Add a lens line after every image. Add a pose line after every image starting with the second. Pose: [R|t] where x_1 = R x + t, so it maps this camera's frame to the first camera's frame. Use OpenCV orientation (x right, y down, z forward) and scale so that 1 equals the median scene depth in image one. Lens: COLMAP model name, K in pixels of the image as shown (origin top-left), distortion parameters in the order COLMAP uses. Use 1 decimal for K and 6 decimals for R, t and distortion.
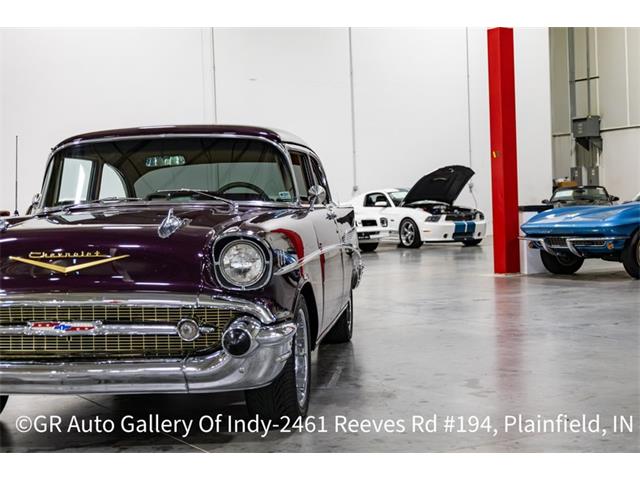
lens RADIAL K [[1068.1, 0, 320.0], [0, 1068.1, 240.0], [0, 0, 1]] dist [-0.005562, 0.022512]
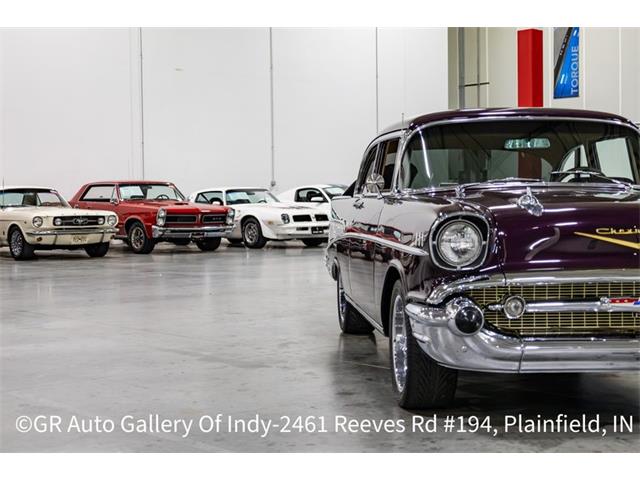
lens RADIAL K [[1068.1, 0, 320.0], [0, 1068.1, 240.0], [0, 0, 1]] dist [-0.005562, 0.022512]
pose [[0.978932, 0.014758, 0.203651, -0.159236], [-0.014863, 0.999889, -0.001016, 0.006046], [-0.203643, -0.002032, 0.979043, 0.017996]]
